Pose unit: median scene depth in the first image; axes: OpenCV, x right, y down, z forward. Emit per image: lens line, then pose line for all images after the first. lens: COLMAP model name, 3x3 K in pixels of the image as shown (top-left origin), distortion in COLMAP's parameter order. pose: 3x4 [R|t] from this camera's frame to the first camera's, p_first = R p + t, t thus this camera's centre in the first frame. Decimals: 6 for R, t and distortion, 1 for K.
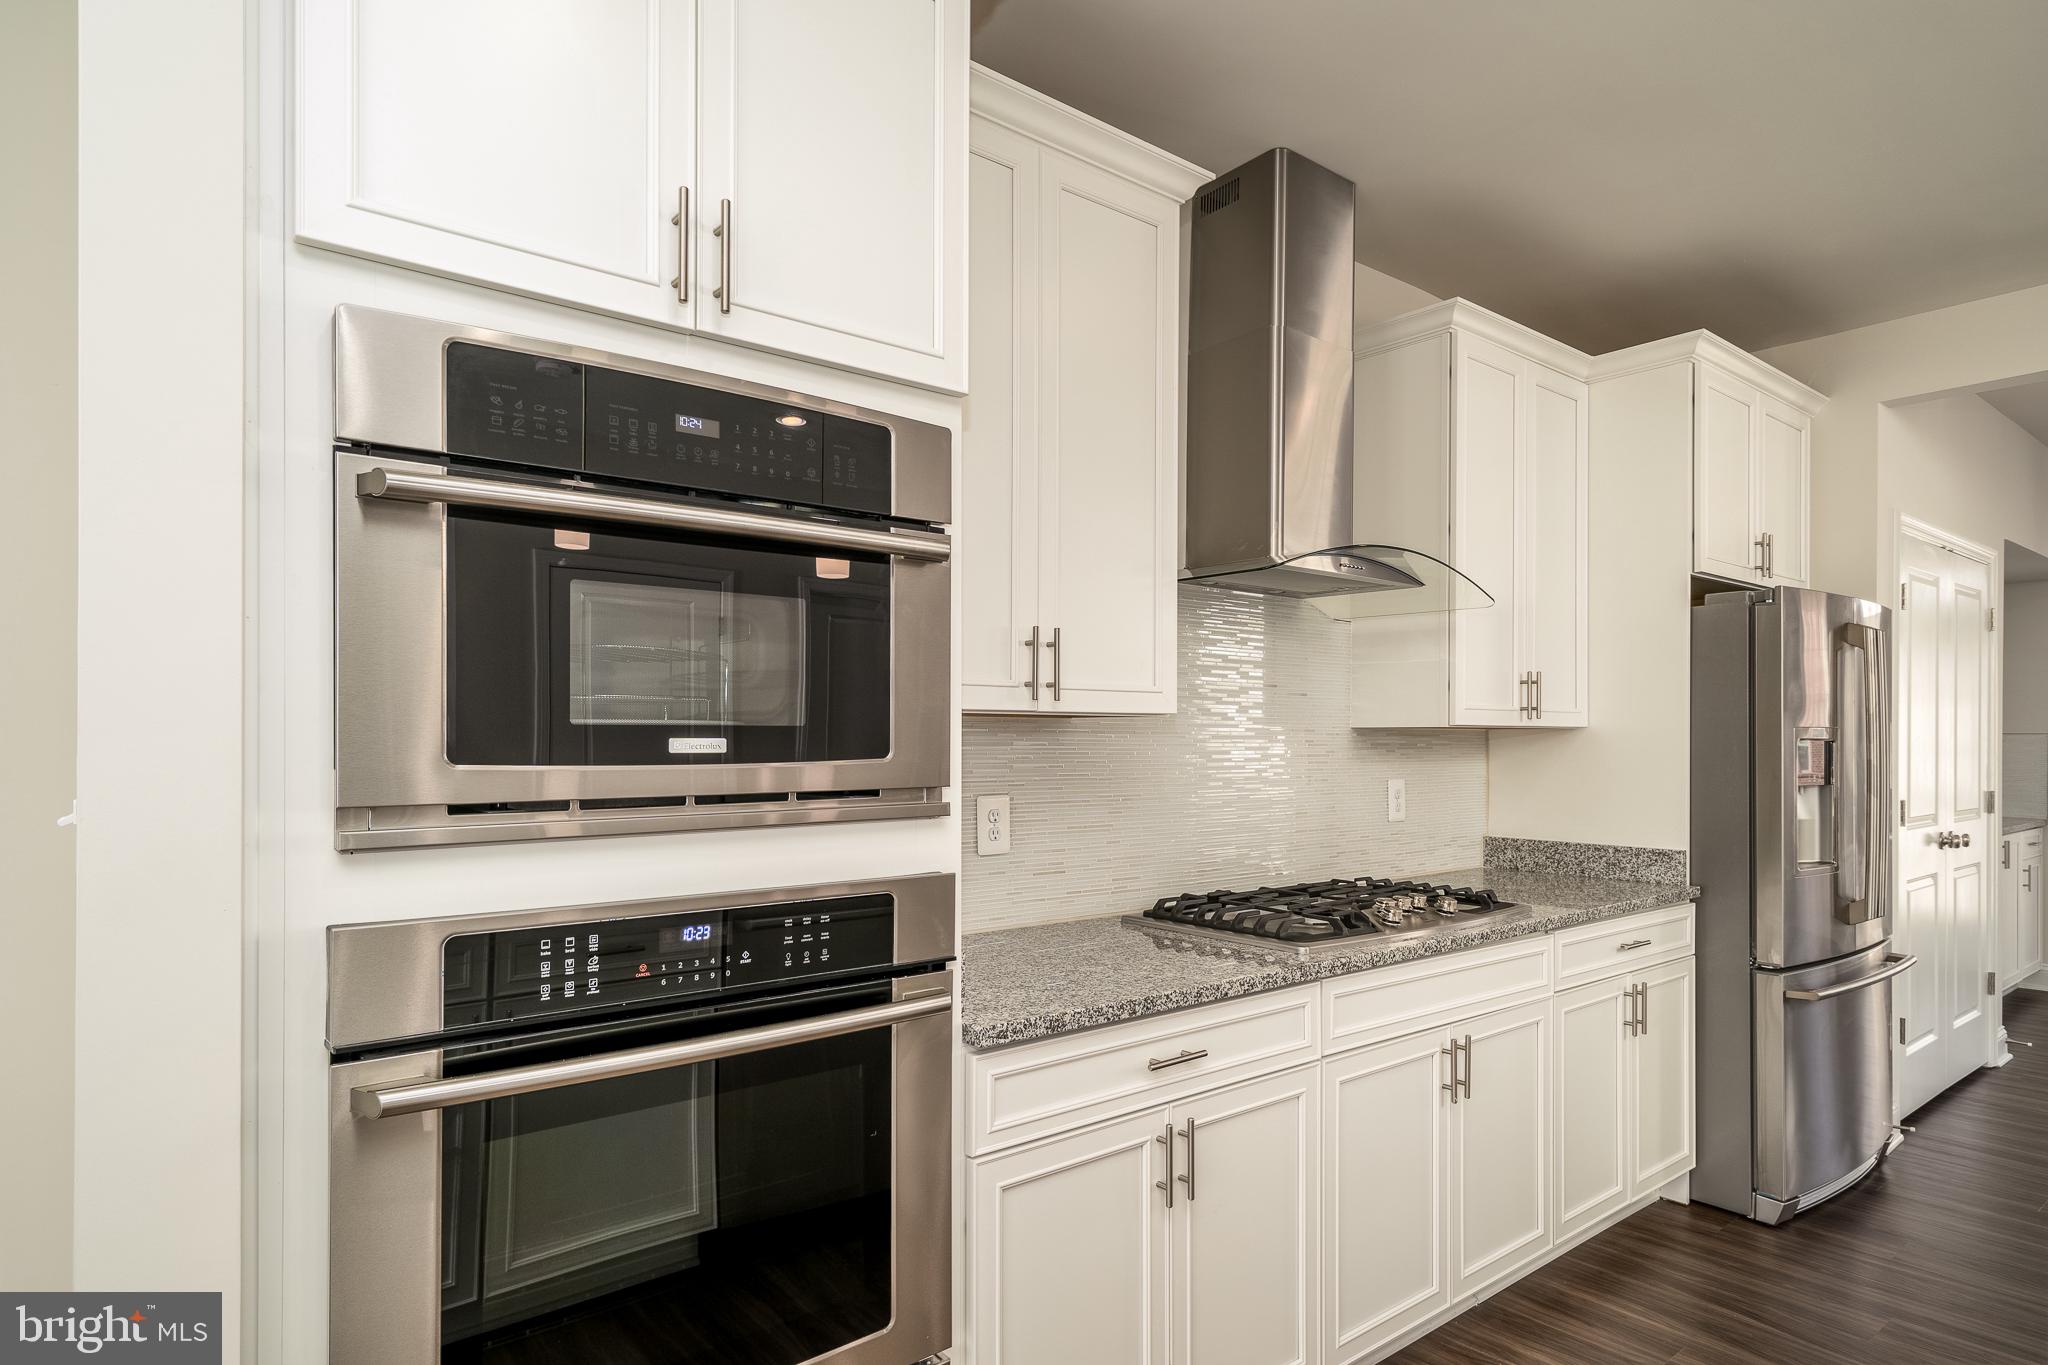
lens RADIAL K [[1167.3, 0, 1022.4], [0, 1167.3, 742.8], [0, 0, 1]] dist [-0.001803, -0.000231]
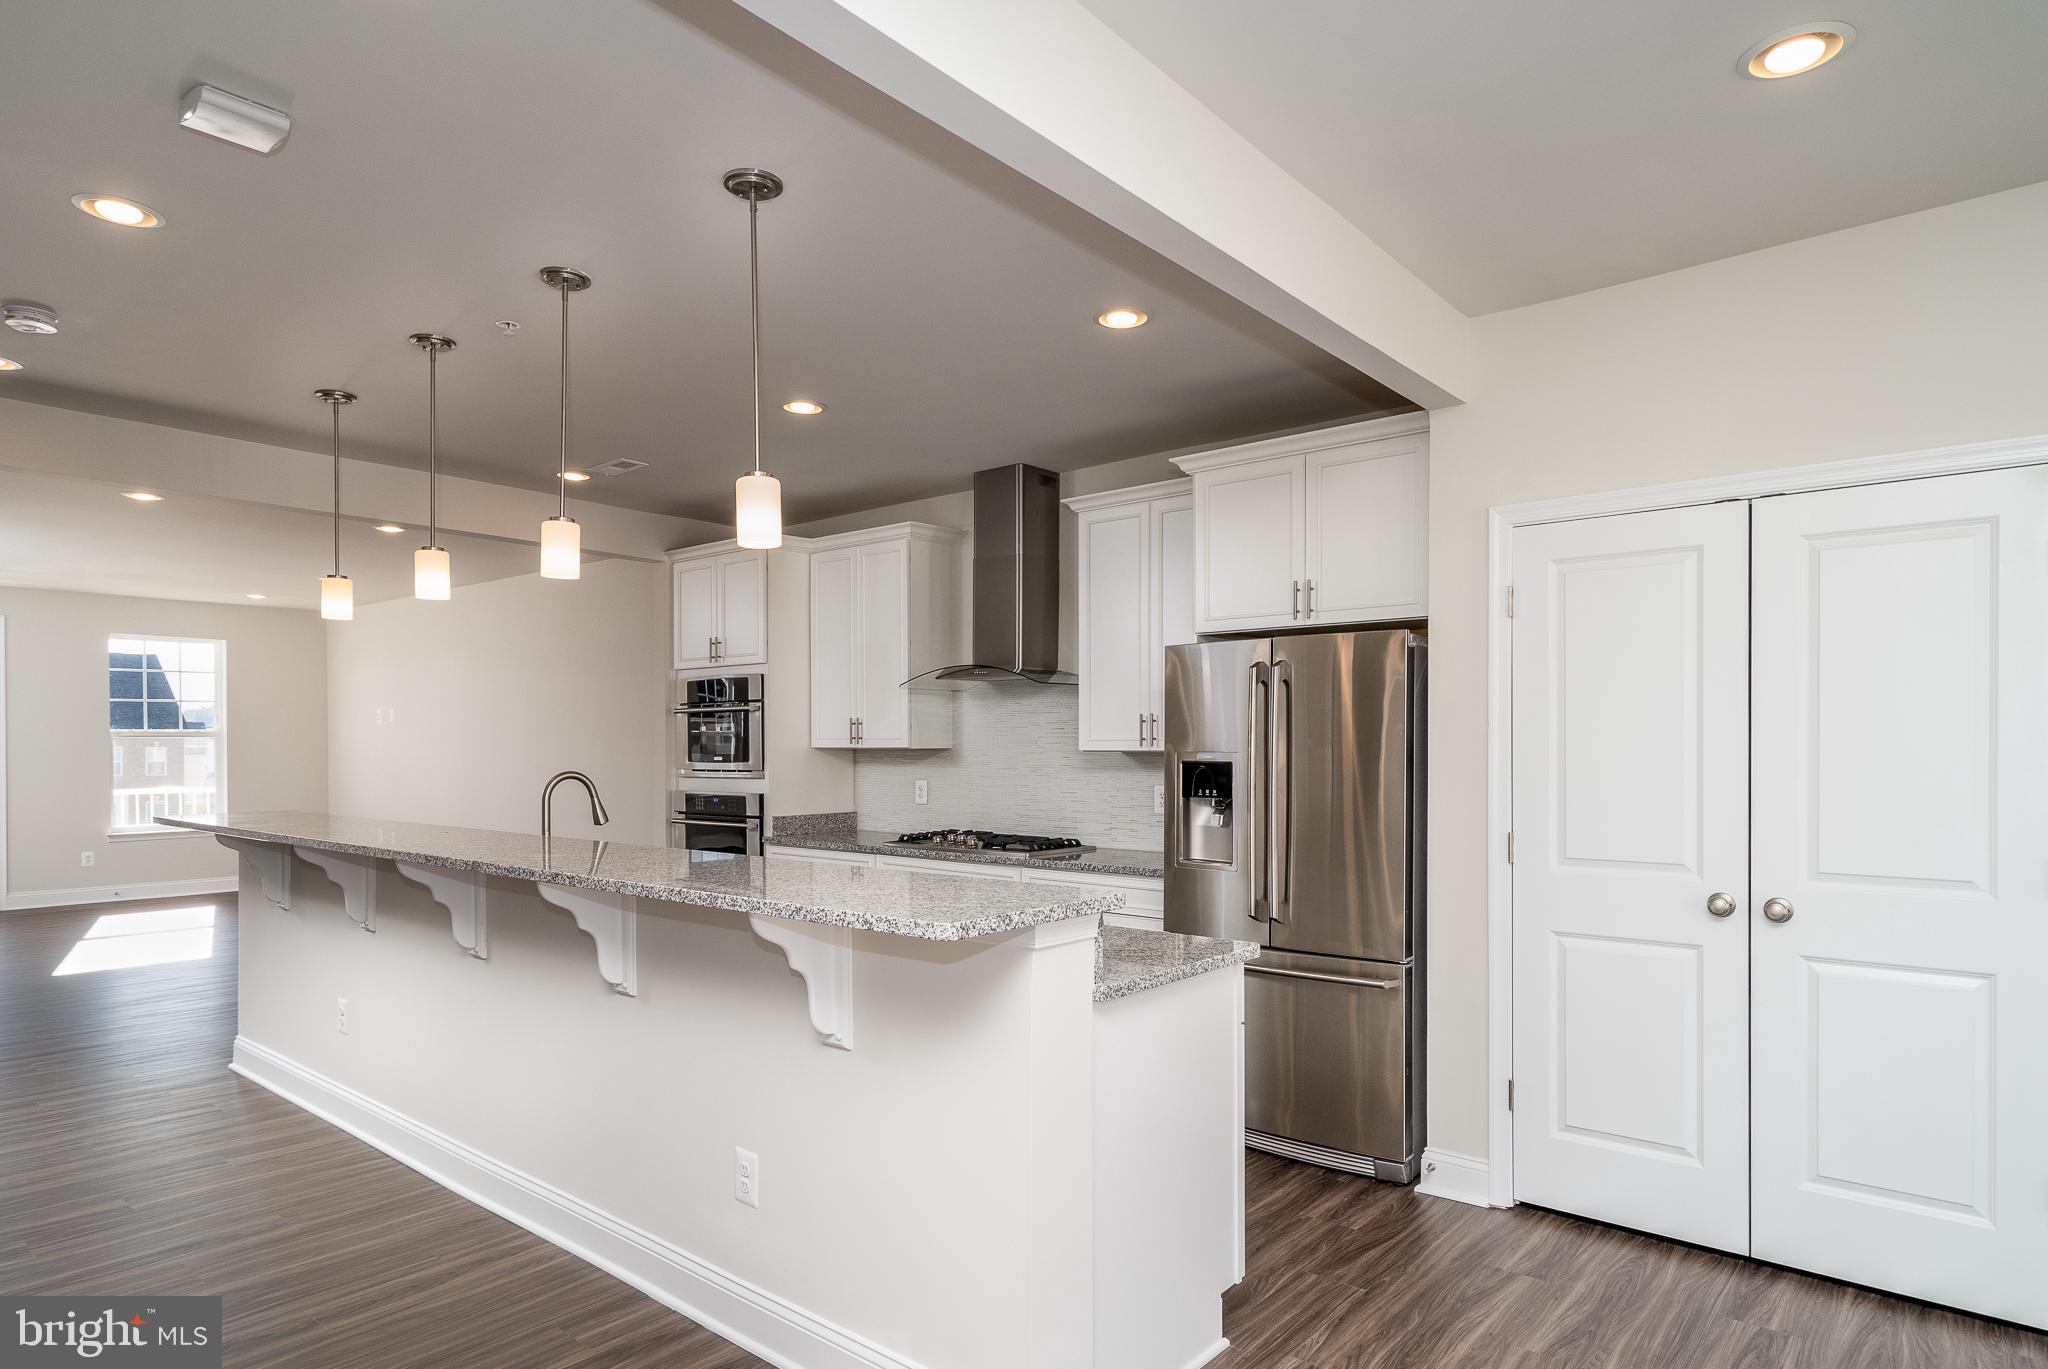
lens RADIAL K [[1167.3, 0, 1022.4], [0, 1167.3, 744.8], [0, 0, 1]] dist [-0.001803, -0.000231]
pose [[0.188429, -0.001298, -0.982086, 3.928464], [-0.006843, 0.999973, -0.002634, -0.041988], [0.982063, 0.007216, 0.188415, 1.172183]]
